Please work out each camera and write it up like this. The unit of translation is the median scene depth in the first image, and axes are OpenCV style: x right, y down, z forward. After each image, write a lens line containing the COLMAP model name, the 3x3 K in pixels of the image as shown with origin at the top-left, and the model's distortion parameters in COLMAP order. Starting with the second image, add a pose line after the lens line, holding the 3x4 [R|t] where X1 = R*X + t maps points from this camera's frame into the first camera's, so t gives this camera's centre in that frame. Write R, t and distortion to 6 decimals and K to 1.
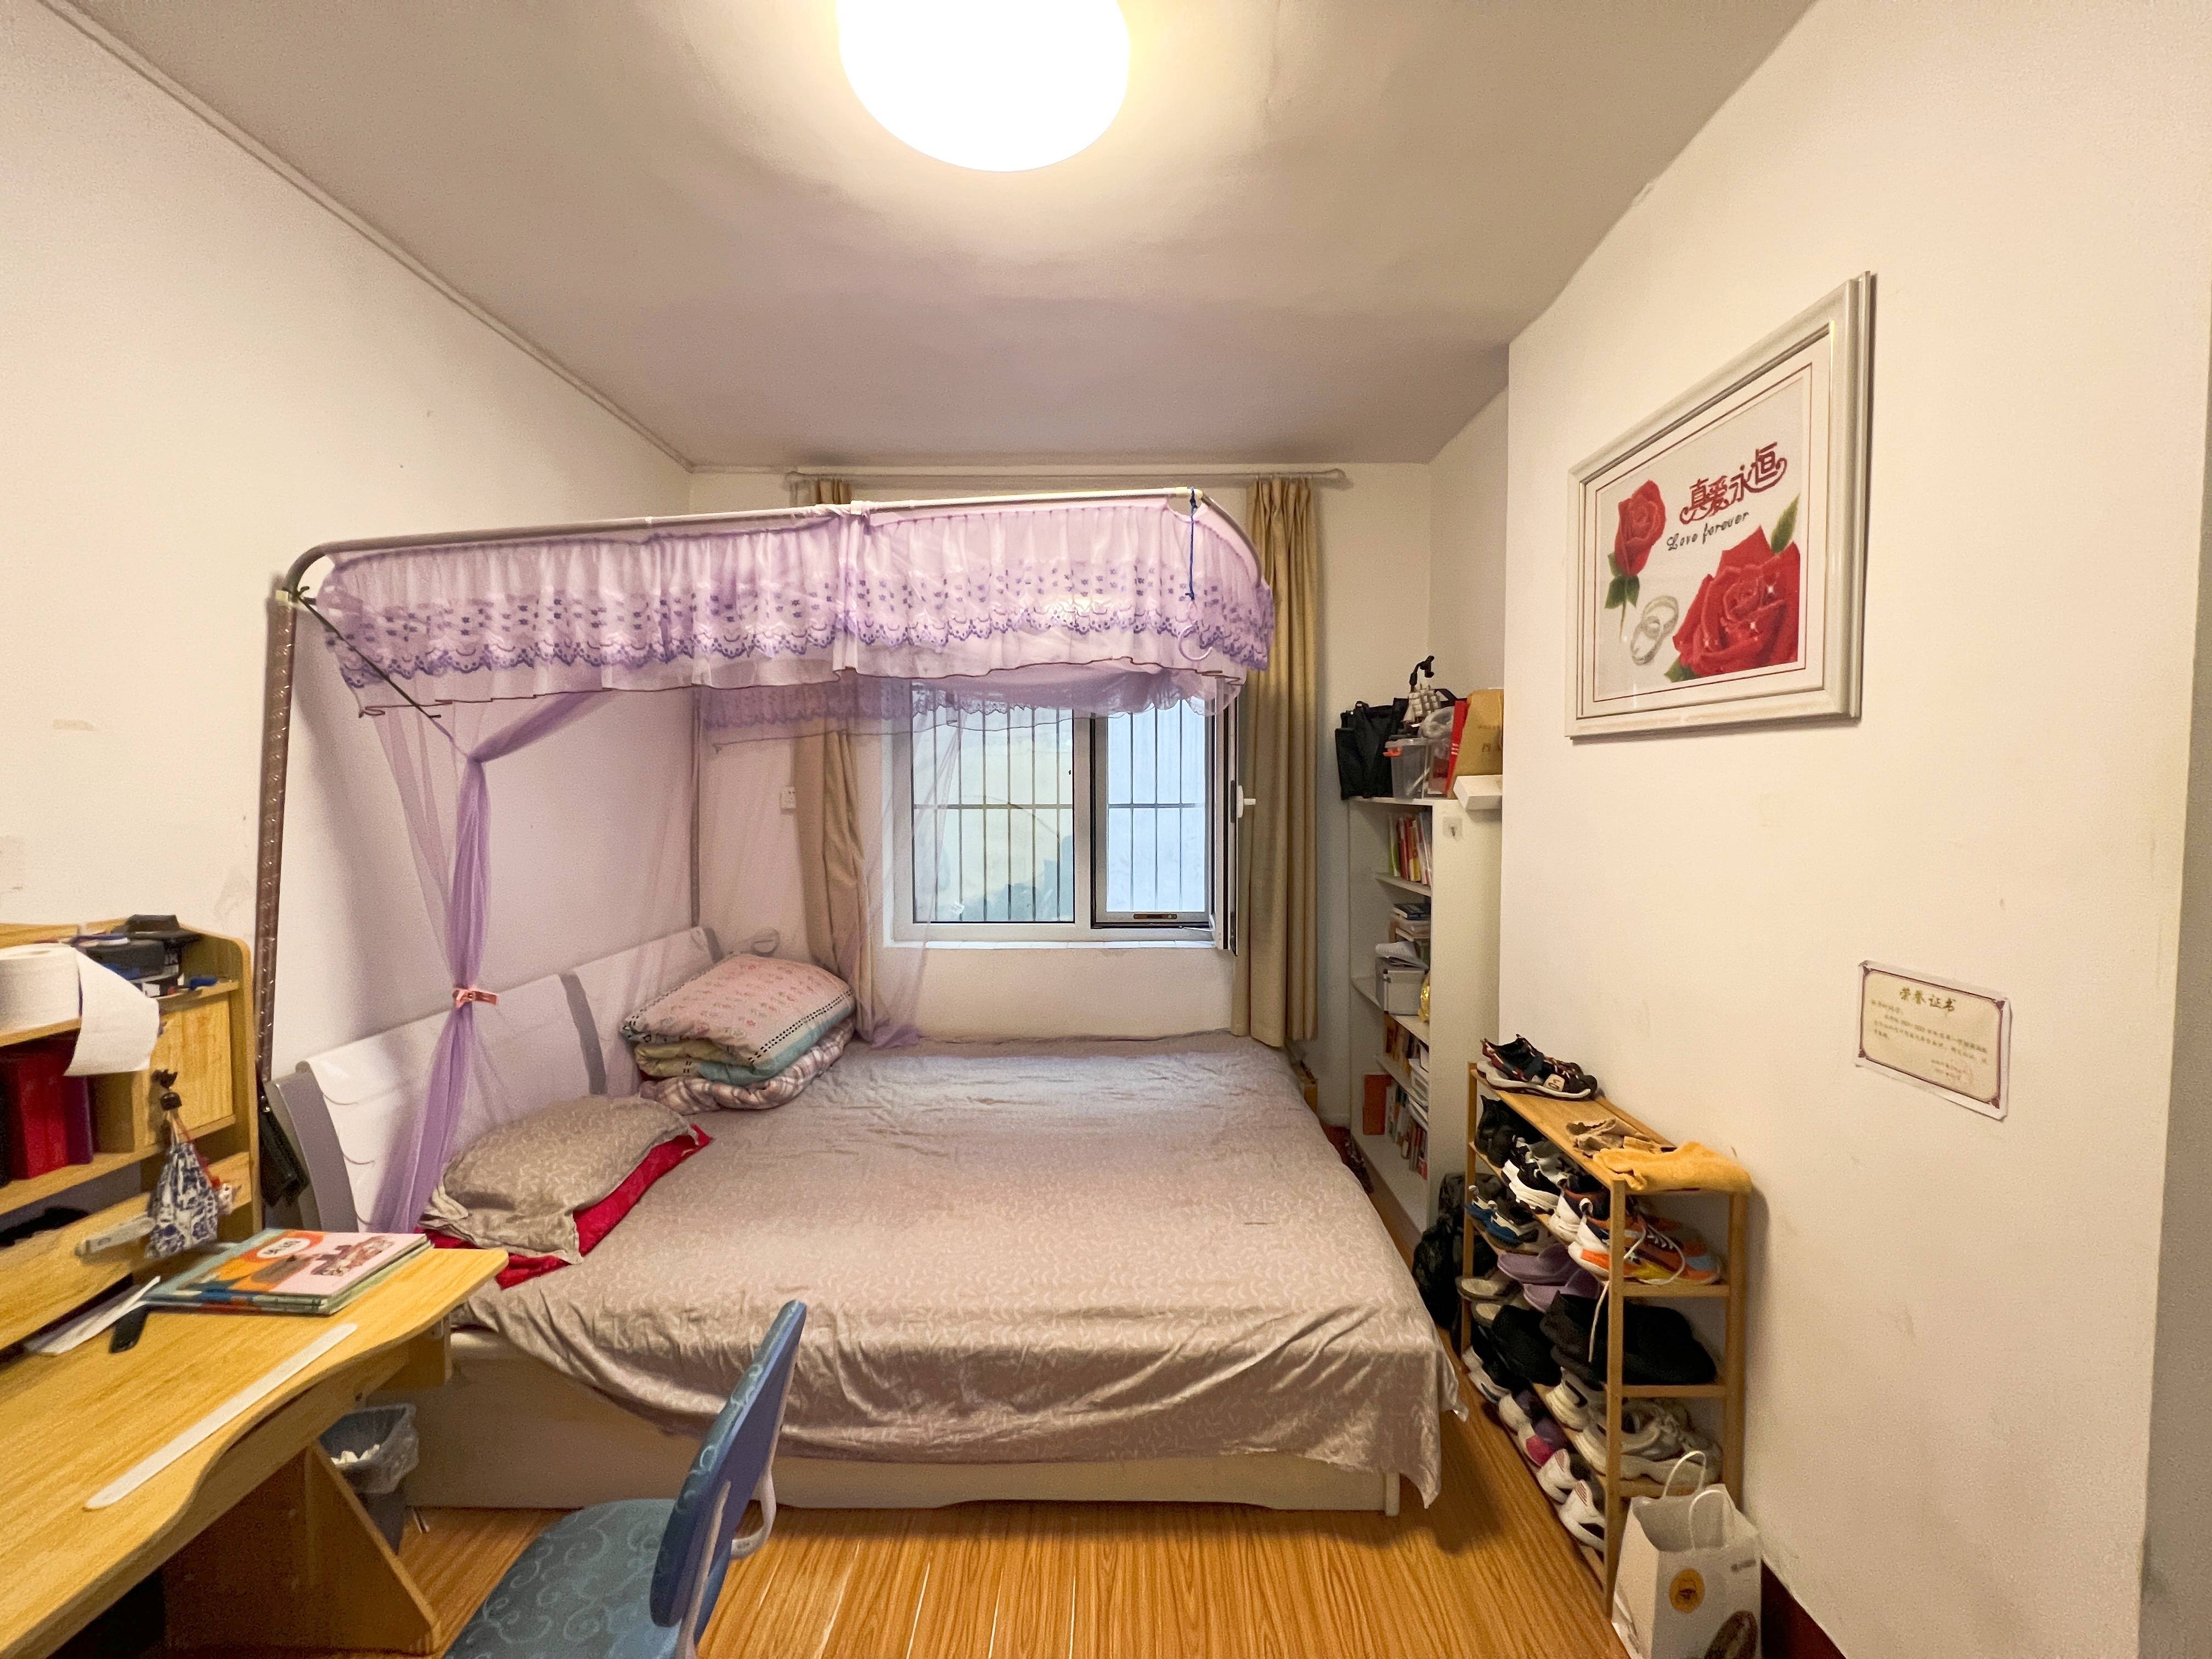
lens RADIAL K [[886.1, 0, 1104.7], [0, 886.1, 827.8], [0, 0, 1]] dist [0.000093, 0.000109]
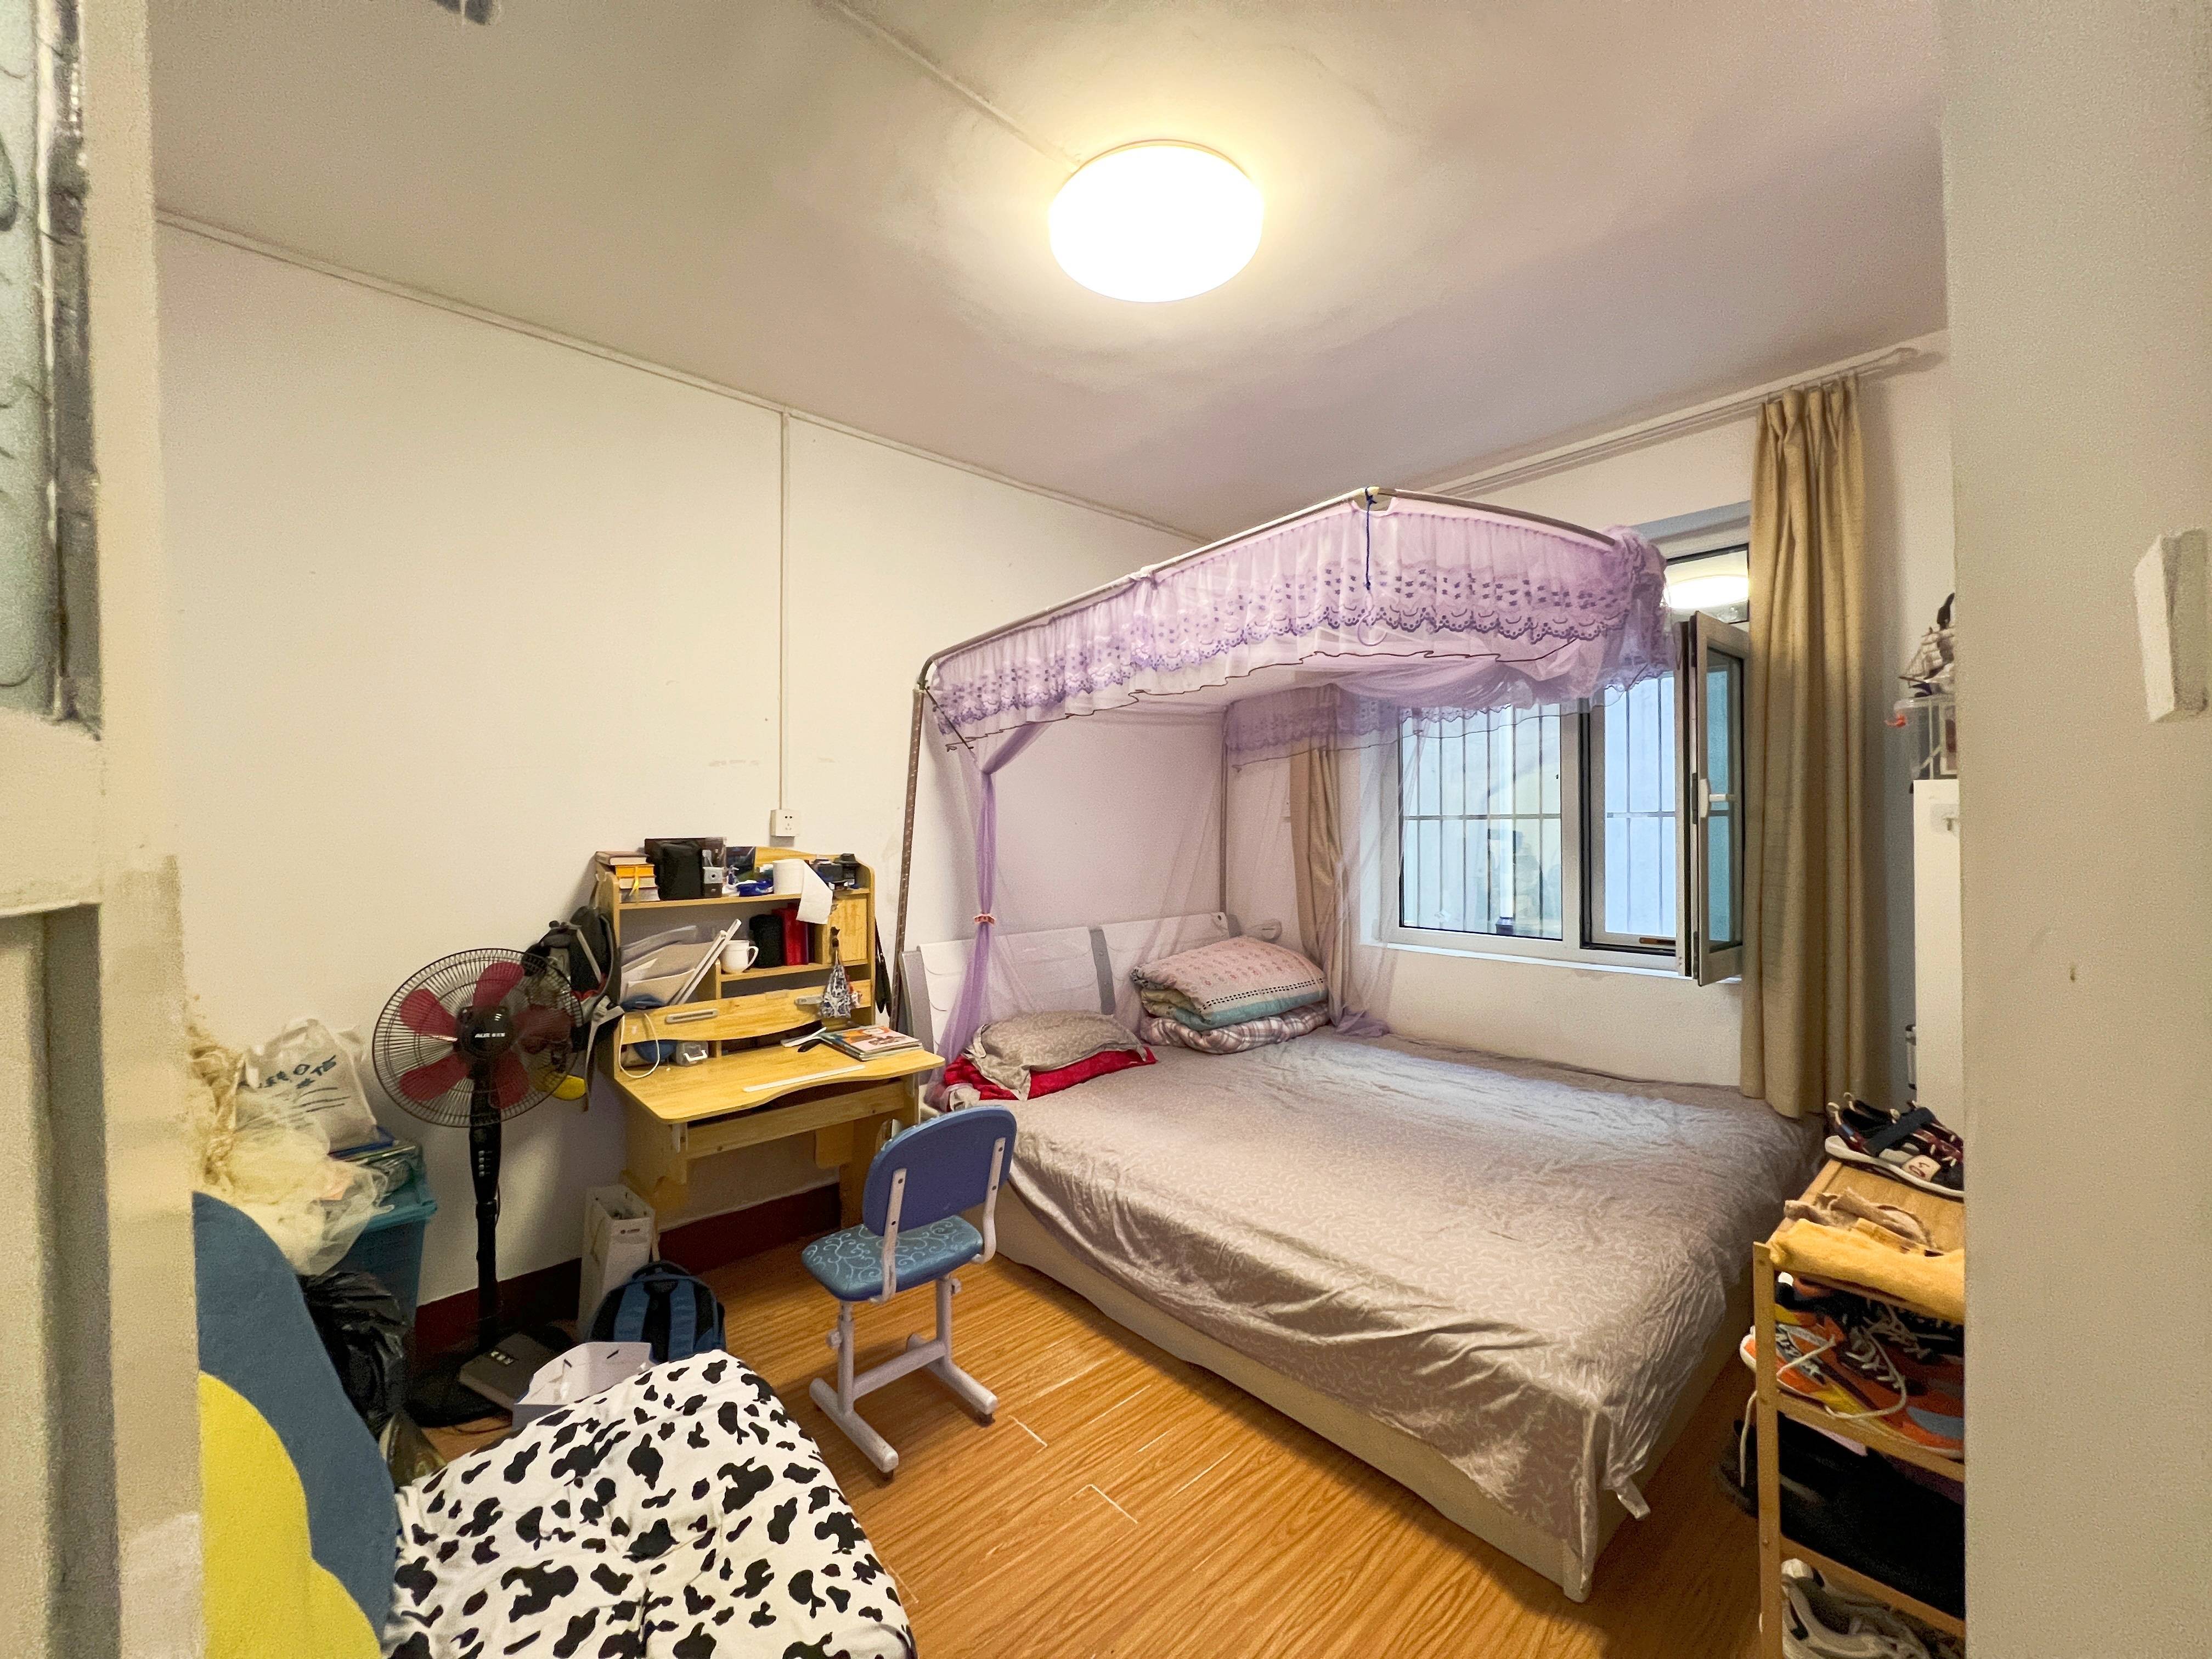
lens RADIAL K [[886.1, 0, 1104.4], [0, 886.1, 829.6], [0, 0, 1]] dist [0.000093, 0.000109]
pose [[0.680356, -0.000737, -0.732881, 0.655642], [-0.030955, 0.999078, -0.029742, 0.072151], [0.732228, 0.042922, 0.679706, 0.053117]]
